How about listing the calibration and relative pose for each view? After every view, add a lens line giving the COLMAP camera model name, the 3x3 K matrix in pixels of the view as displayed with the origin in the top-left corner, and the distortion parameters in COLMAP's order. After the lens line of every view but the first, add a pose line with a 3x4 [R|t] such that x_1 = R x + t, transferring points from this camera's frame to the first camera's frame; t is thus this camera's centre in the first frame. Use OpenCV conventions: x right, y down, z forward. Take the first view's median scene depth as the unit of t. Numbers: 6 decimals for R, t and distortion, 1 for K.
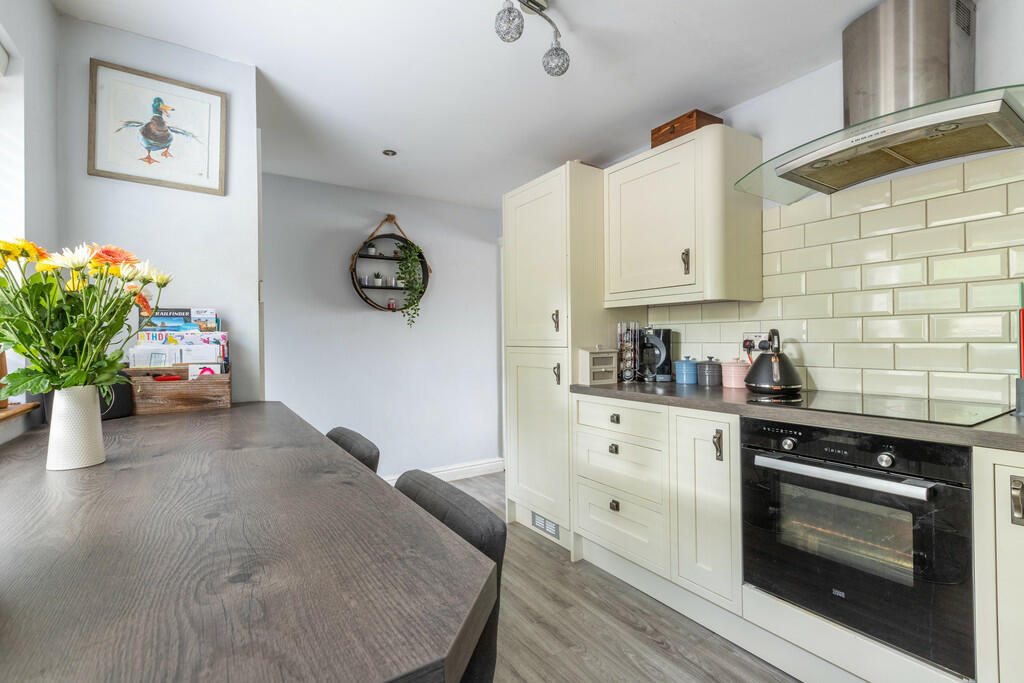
lens RADIAL K [[470.5, 0, 512.2], [0, 470.5, 341.6], [0, 0, 1]] dist [0.001425, -0.001143]
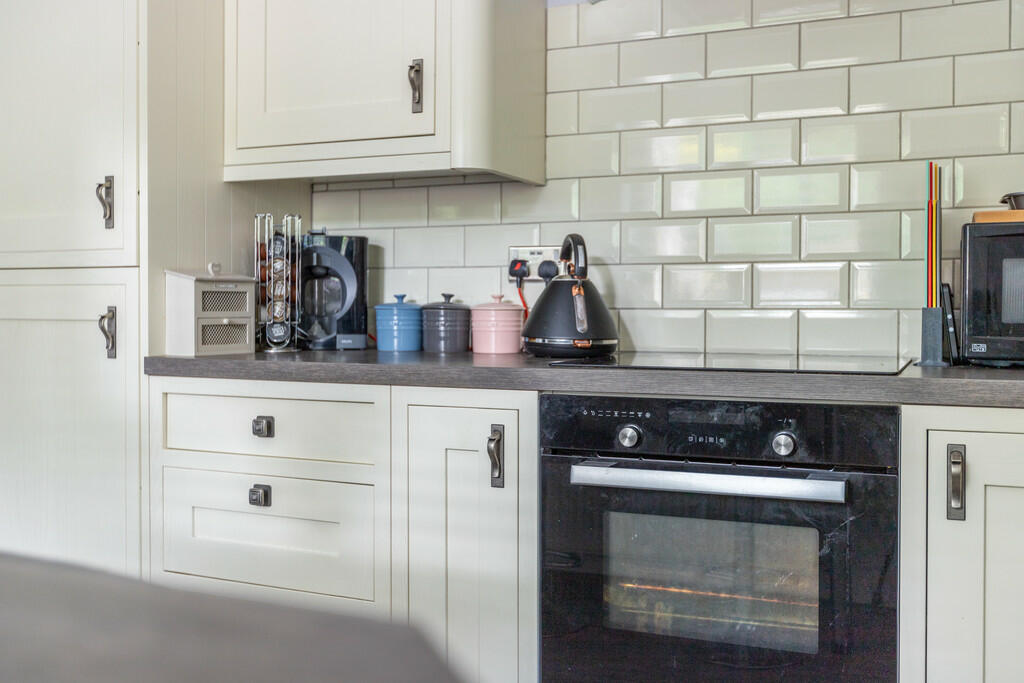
lens RADIAL K [[996.2, 0, 511.2], [0, 996.2, 338.5], [0, 0, 1]] dist [-0.012050, 0.000000]
pose [[0.840330, -0.000052, 0.542076, -0.090500], [-0.009658, 0.999840, 0.015067, 0.066296], [-0.541989, -0.017896, 0.840195, 0.099153]]
